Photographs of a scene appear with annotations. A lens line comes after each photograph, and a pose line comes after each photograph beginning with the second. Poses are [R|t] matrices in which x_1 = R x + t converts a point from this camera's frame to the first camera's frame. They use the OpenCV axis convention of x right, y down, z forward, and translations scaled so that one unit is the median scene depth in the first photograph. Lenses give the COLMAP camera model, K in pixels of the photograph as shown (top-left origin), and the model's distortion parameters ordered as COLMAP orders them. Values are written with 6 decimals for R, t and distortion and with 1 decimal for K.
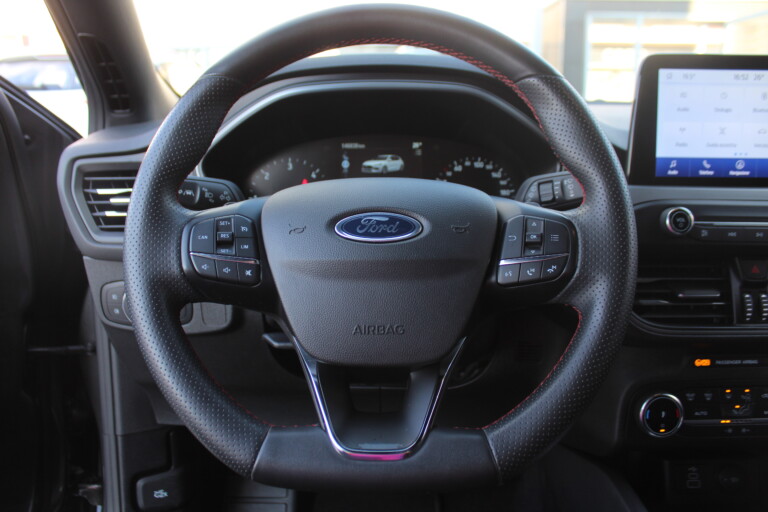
lens RADIAL K [[628.0, 0, 384.0], [0, 628.0, 256.0], [0, 0, 1]] dist [-0.159688, 0.123177]
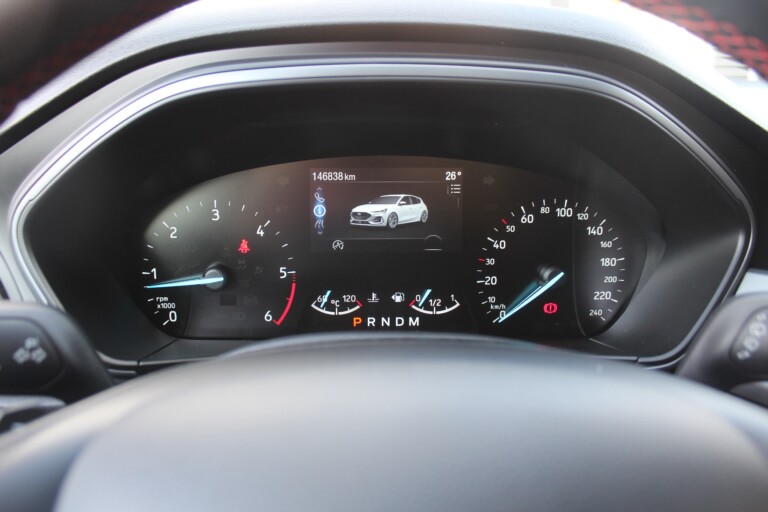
lens RADIAL K [[628.0, 0, 384.0], [0, 628.0, 256.0], [0, 0, 1]] dist [-0.159688, 0.123177]
pose [[0.999269, -0.000597, 0.038229, -0.031368], [-0.002109, 0.997494, 0.070715, -0.170113], [-0.038175, -0.070744, 0.996764, 0.536829]]
